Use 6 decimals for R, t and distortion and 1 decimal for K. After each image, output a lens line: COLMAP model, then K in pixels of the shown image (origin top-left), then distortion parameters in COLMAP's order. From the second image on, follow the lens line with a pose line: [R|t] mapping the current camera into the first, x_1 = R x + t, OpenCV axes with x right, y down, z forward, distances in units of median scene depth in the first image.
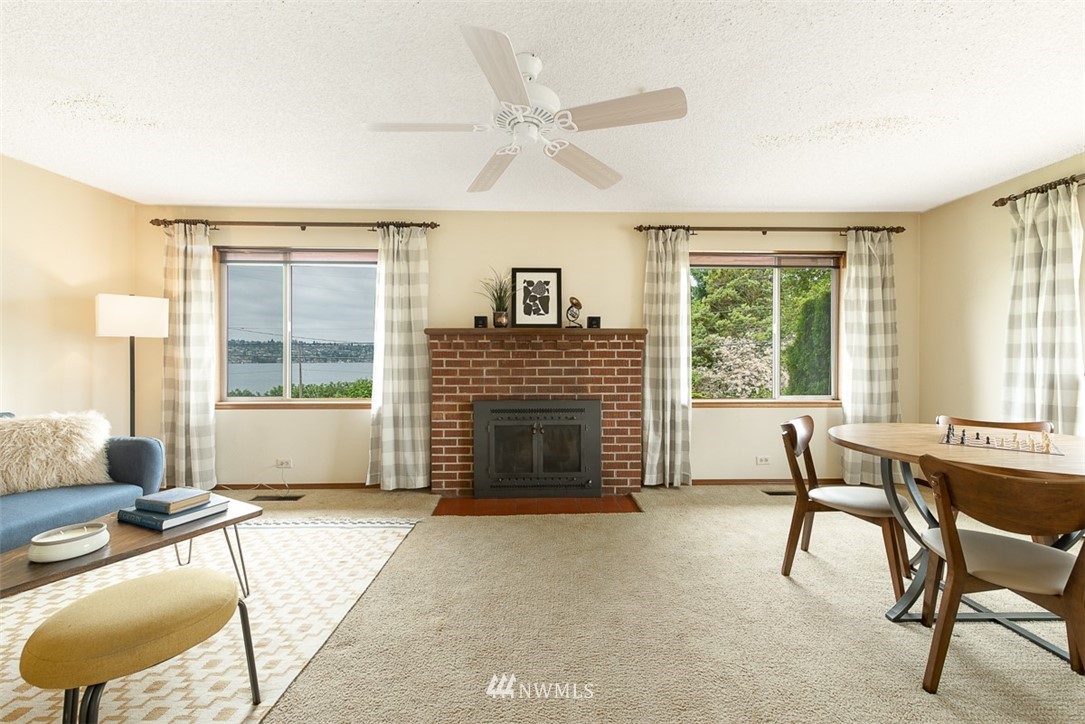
lens RADIAL K [[428.1, 0, 539.3], [0, 428.1, 357.2], [0, 0, 1]] dist [-0.011638, -0.003339]
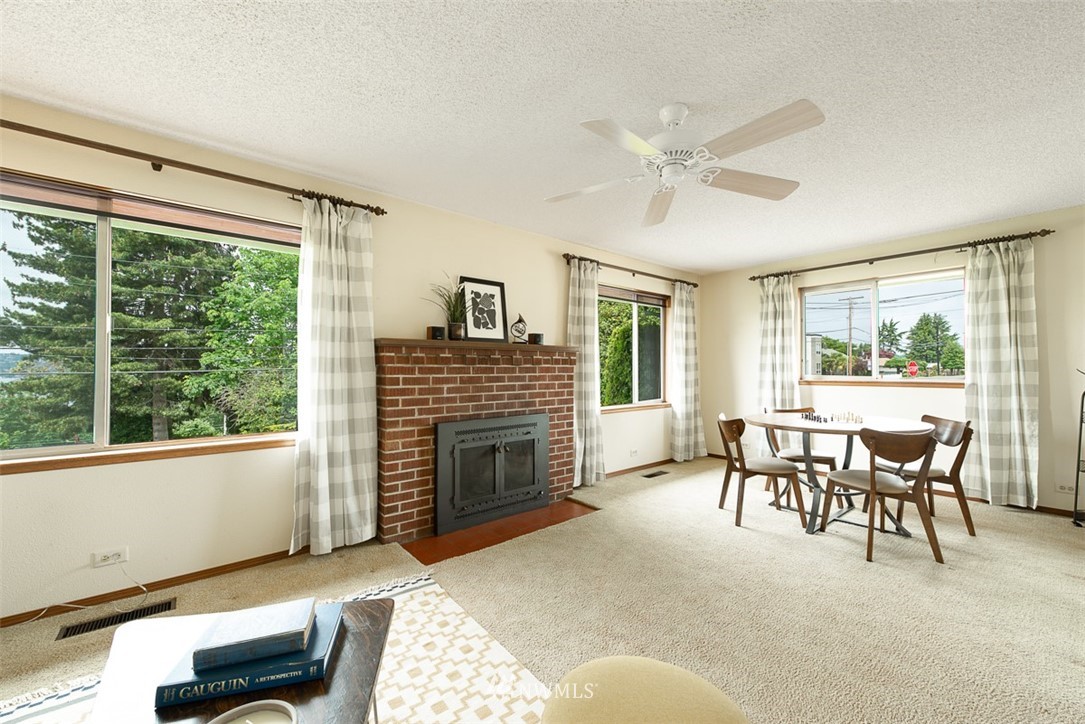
lens RADIAL K [[428.1, 0, 544.0], [0, 428.1, 361.1], [0, 0, 1]] dist [-0.011638, -0.003339]
pose [[0.778771, 0.011186, 0.627209, -0.519690], [-0.000690, 0.999856, -0.016975, -0.010352], [-0.627309, 0.012787, 0.778666, 0.178332]]
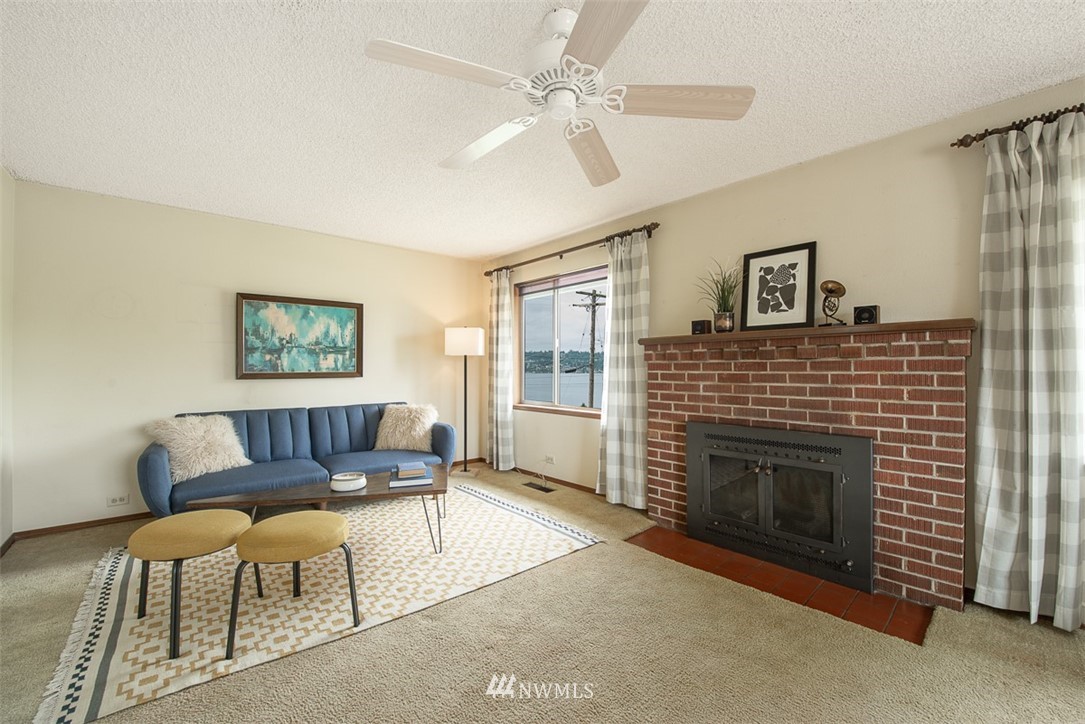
lens RADIAL K [[428.1, 0, 539.9], [0, 428.1, 363.5], [0, 0, 1]] dist [-0.011638, -0.003339]
pose [[0.645352, -0.008807, -0.763835, 0.300380], [0.002227, 0.999951, -0.009647, -0.004616], [0.763882, 0.004525, 0.645340, 0.223952]]
